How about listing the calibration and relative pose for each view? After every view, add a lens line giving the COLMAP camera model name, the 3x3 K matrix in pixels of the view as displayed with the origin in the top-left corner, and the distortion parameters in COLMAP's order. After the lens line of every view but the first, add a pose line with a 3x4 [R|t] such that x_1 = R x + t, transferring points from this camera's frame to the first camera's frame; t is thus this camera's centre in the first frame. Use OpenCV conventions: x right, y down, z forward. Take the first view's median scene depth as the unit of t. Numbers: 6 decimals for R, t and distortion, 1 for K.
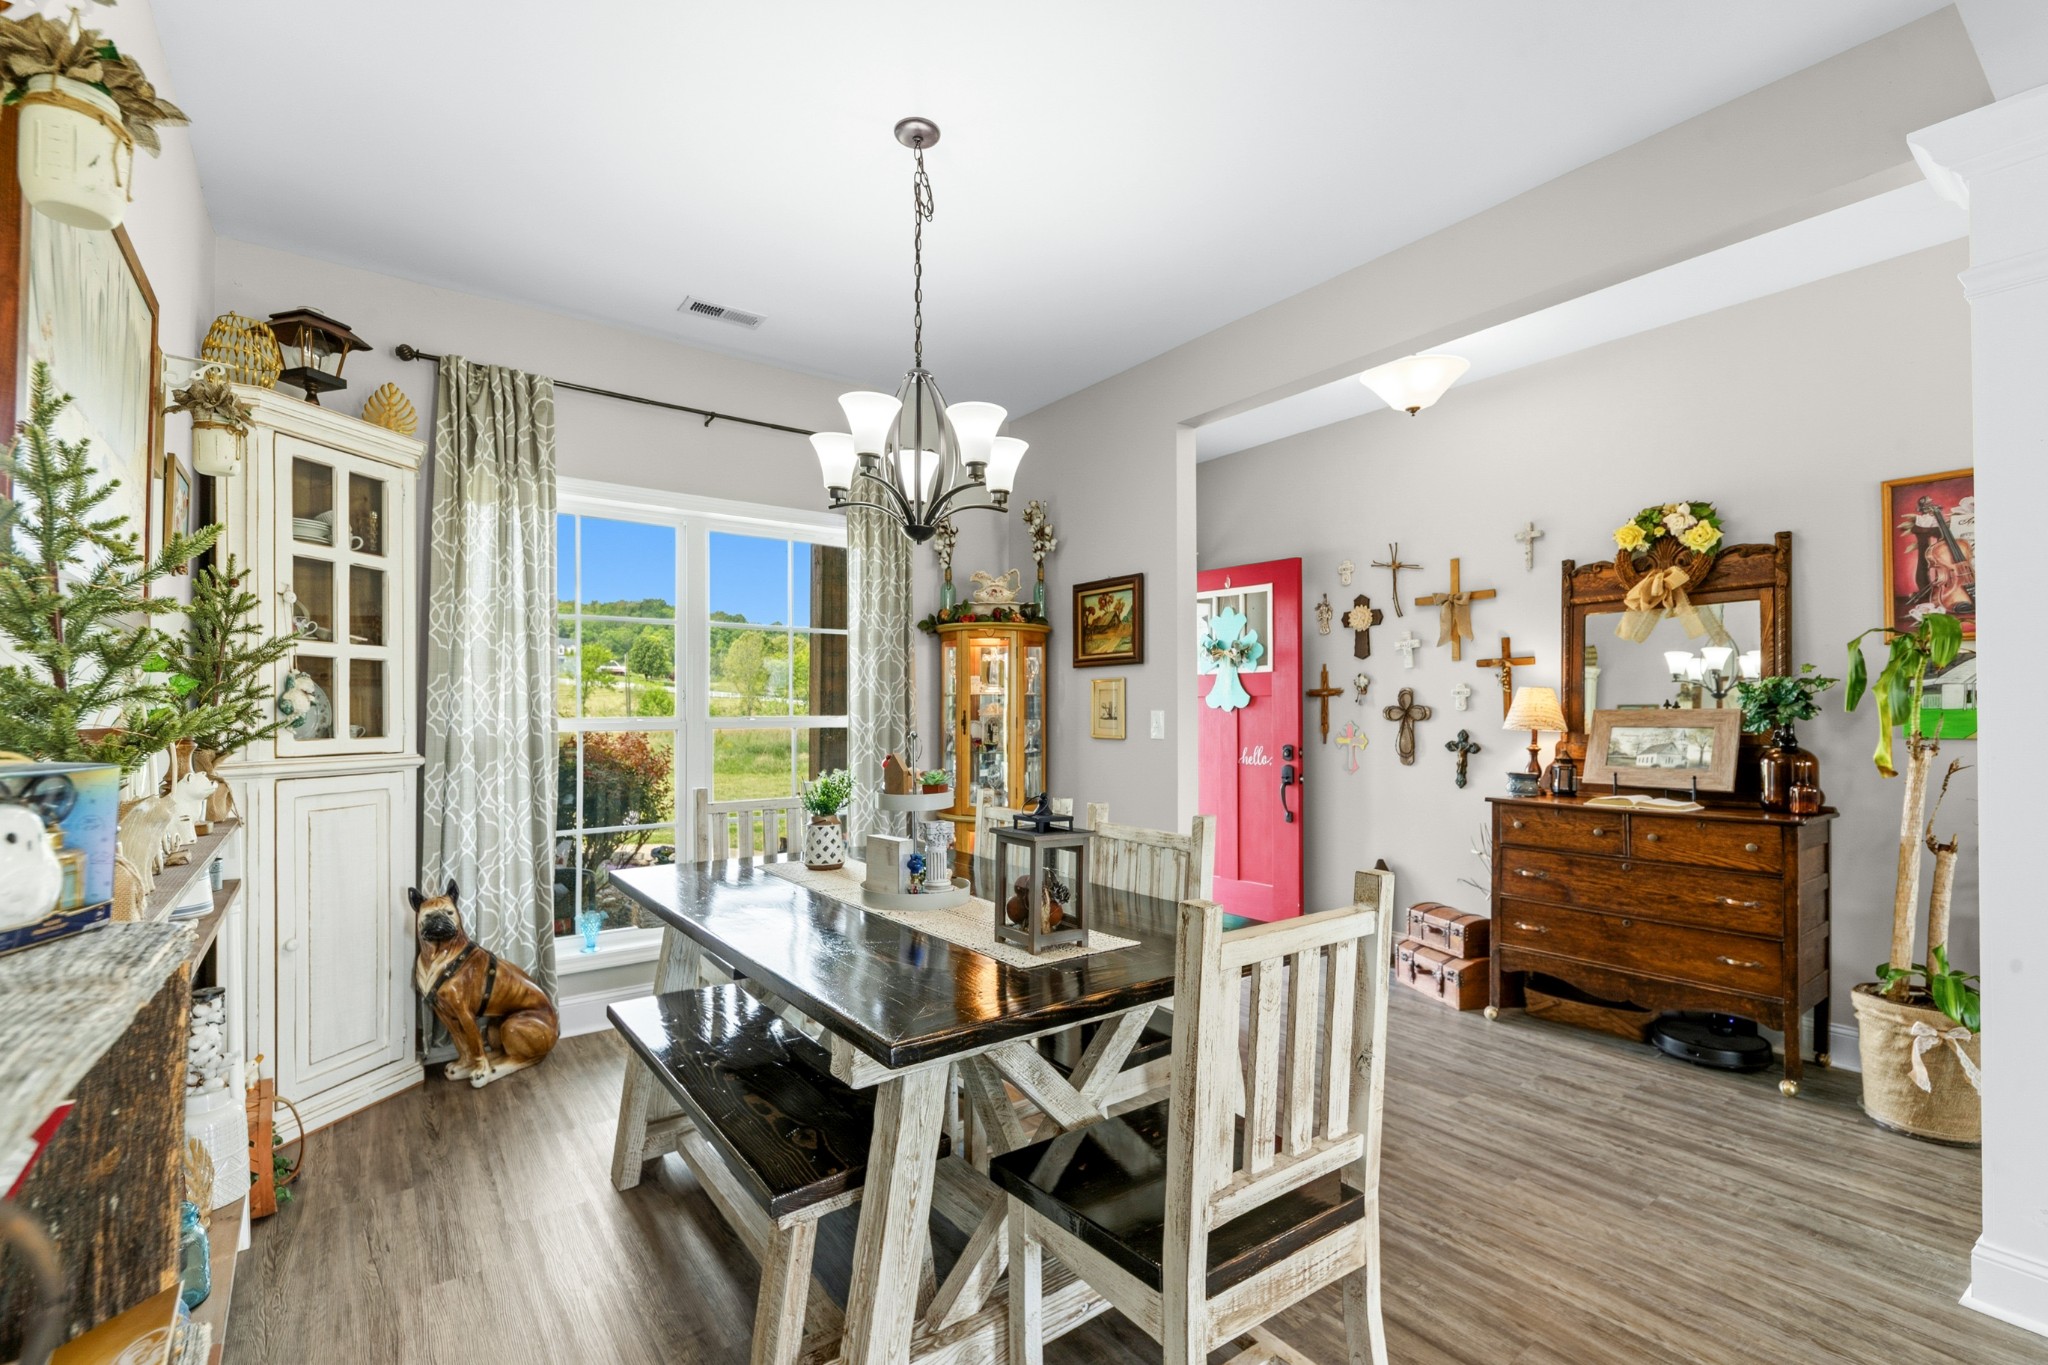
lens RADIAL K [[910.2, 0, 1021.6], [0, 910.2, 706.9], [0, 0, 1]] dist [-0.000346, -0.000004]
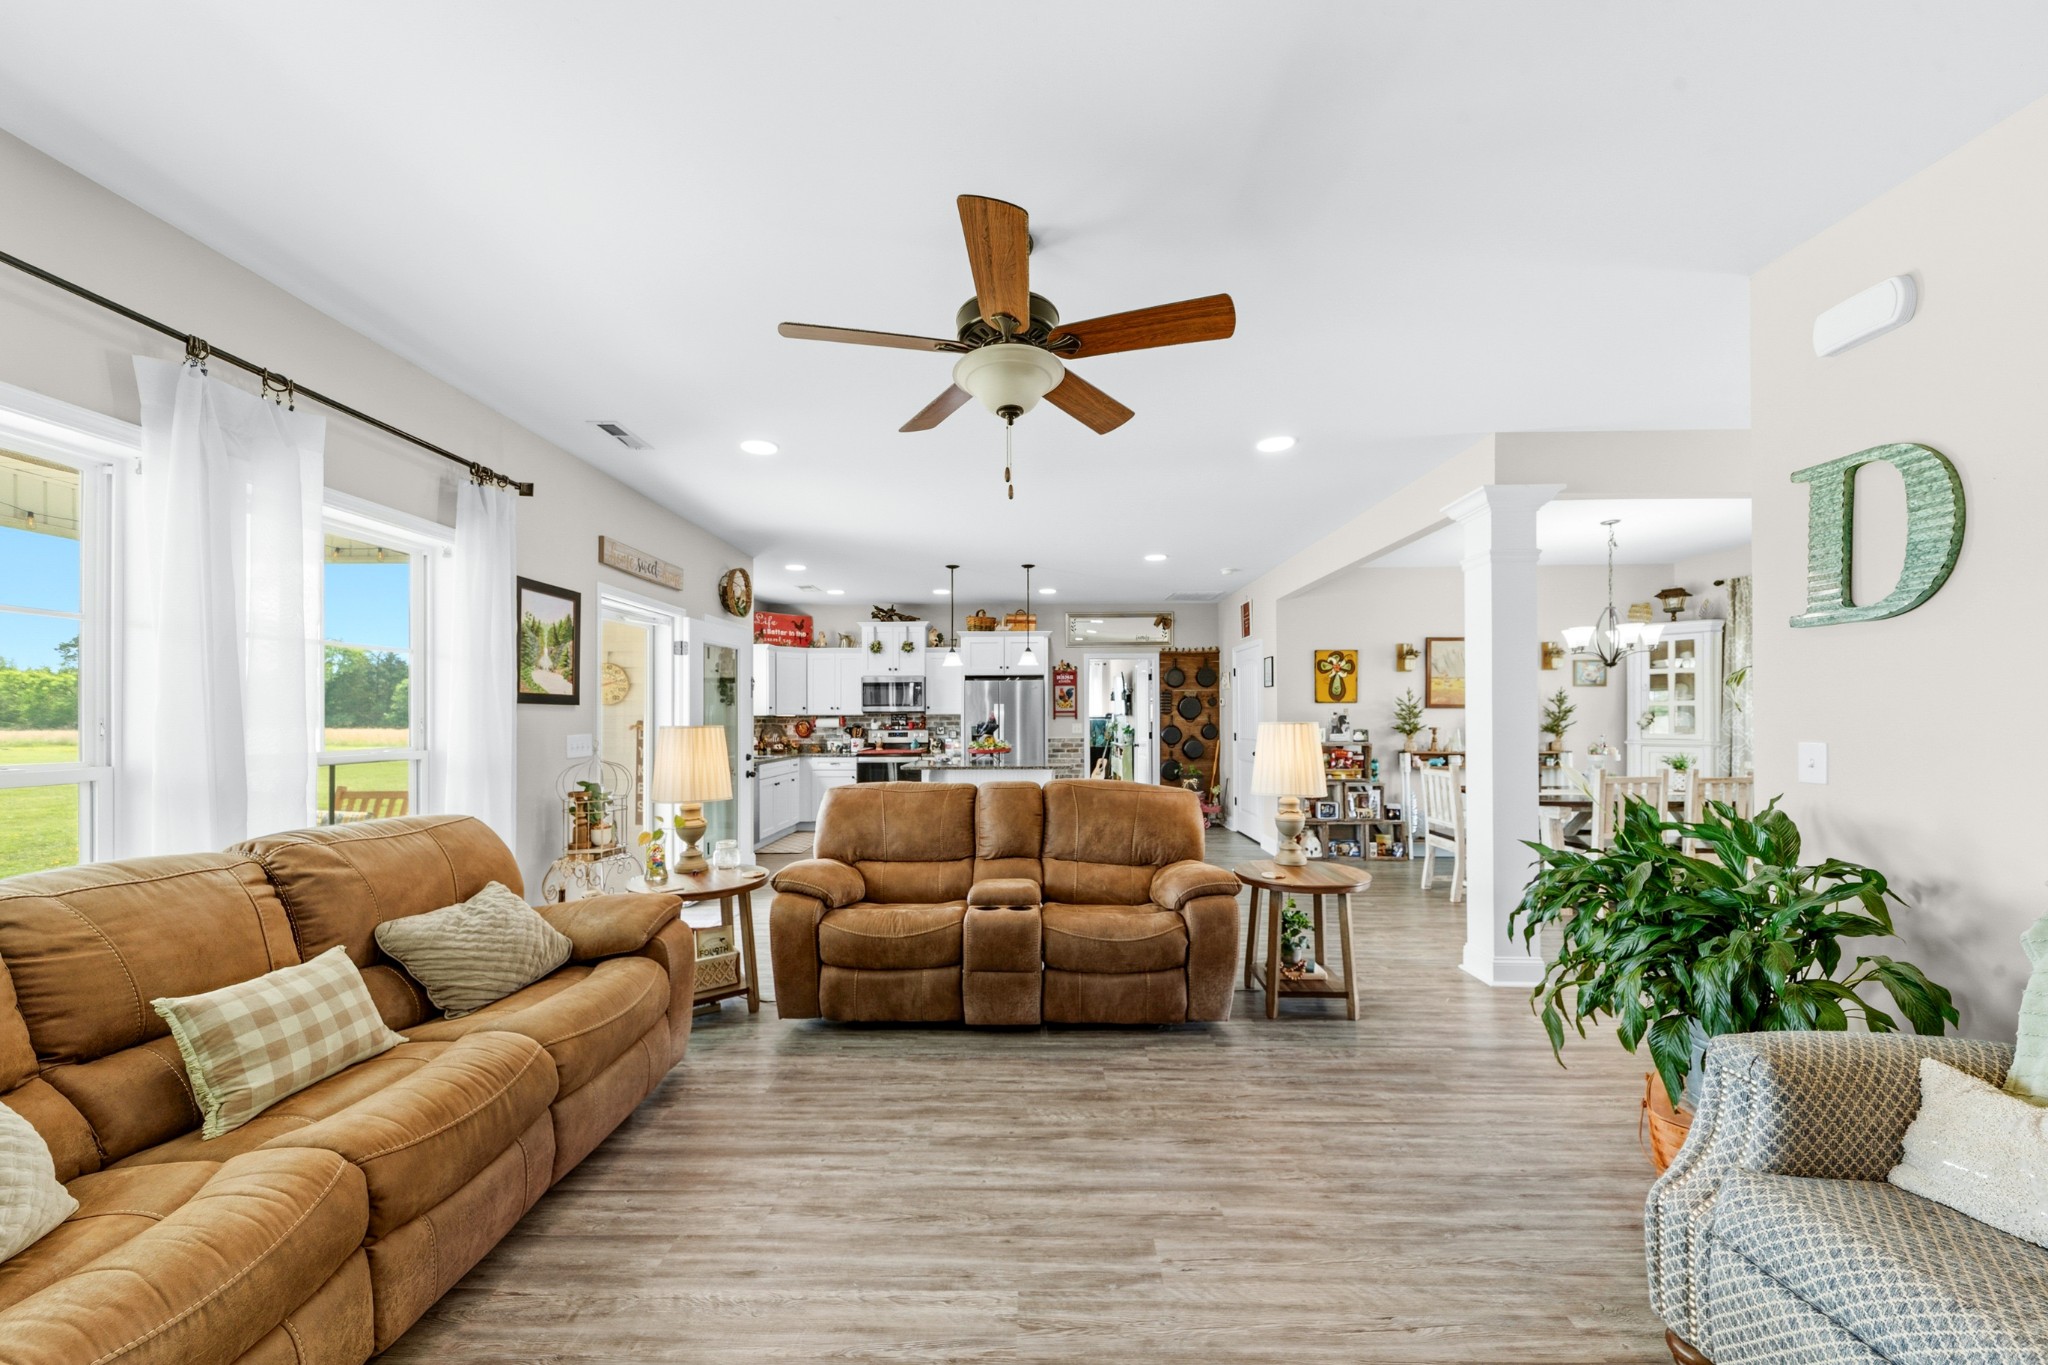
lens RADIAL K [[723.7, 0, 1028.7], [0, 723.7, 709.9], [0, 0, 1]] dist [0.017720, -0.006864]
pose [[-0.600822, -0.001628, -0.799381, 2.258514], [0.010837, 0.999889, -0.010181, -0.035633], [0.799309, -0.014780, -0.600738, 0.725220]]
